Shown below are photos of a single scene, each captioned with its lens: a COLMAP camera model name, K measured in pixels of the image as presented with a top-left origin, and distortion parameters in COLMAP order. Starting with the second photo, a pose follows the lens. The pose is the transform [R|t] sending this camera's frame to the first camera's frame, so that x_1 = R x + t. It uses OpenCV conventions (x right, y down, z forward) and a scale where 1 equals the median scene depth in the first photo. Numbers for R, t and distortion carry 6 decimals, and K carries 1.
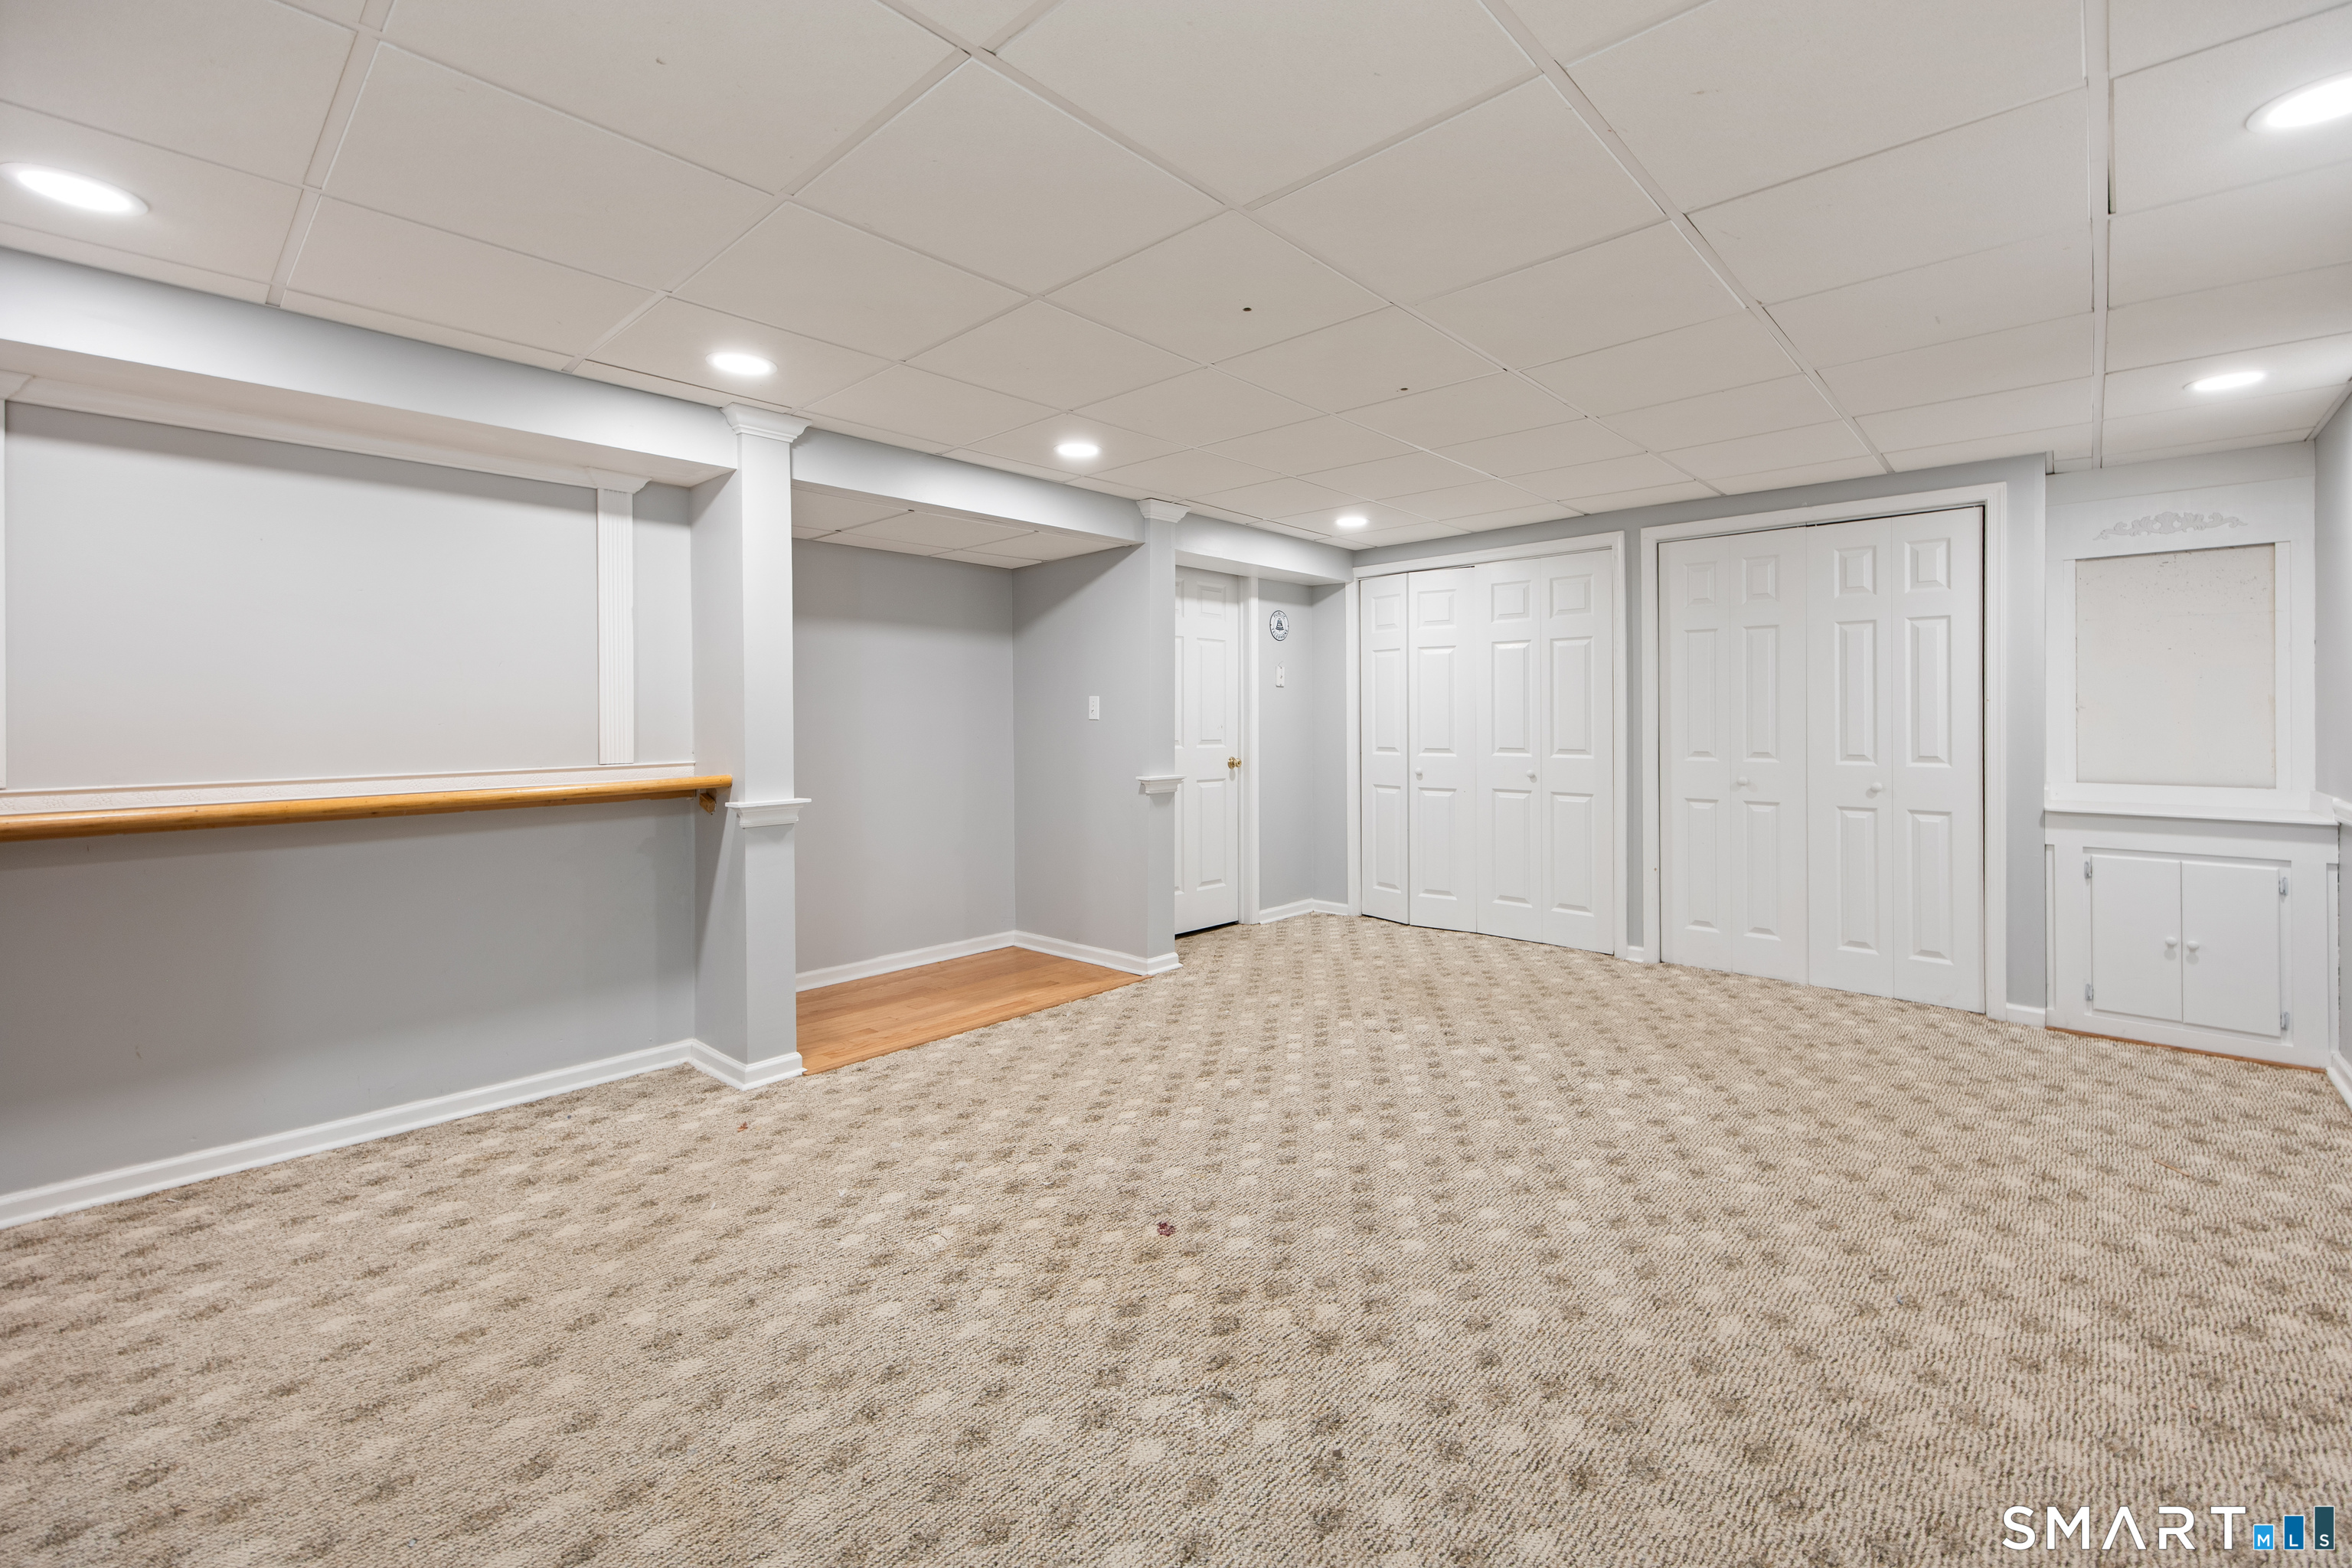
lens RADIAL K [[990.6, 0, 1180.1], [0, 990.6, 704.0], [0, 0, 1]] dist [0.006151, -0.000053]
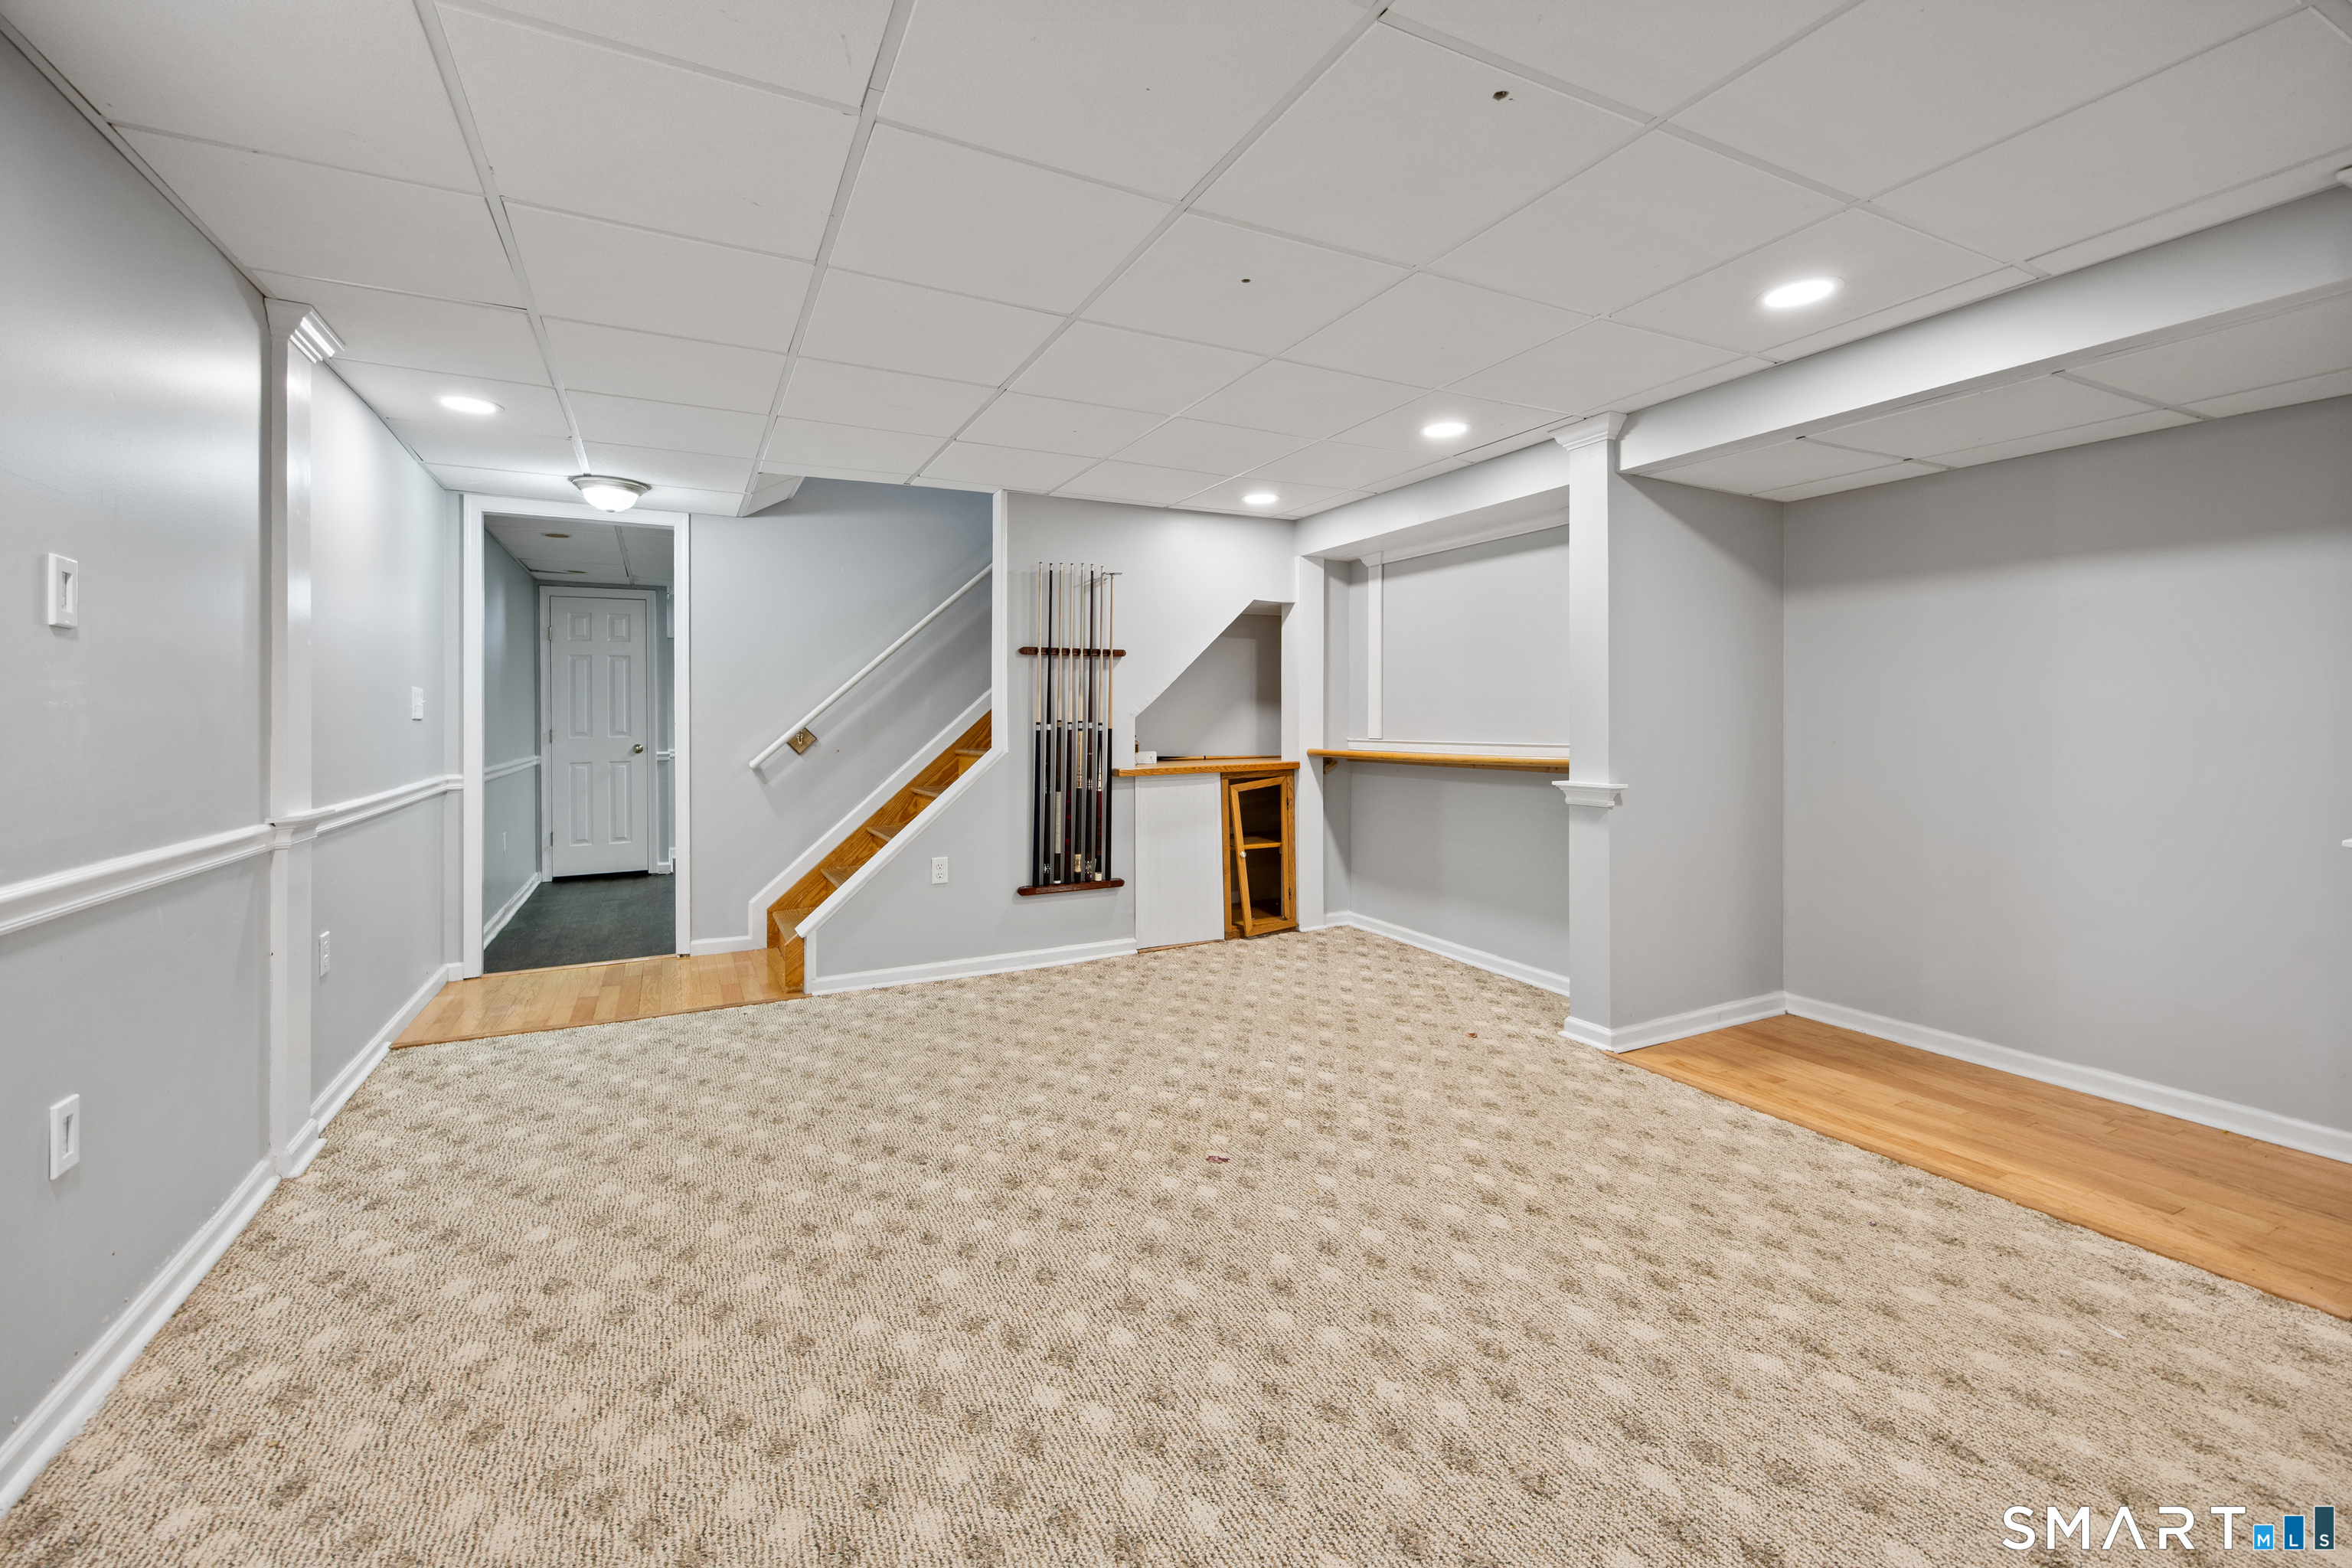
lens RADIAL K [[990.6, 0, 1180.1], [0, 990.6, 704.0], [0, 0, 1]] dist [0.006151, -0.000053]
pose [[-0.345401, -0.003218, -0.938450, 1.000147], [0.020212, 0.999737, -0.010867, 0.019294], [0.938238, -0.022721, -0.345245, 1.280461]]
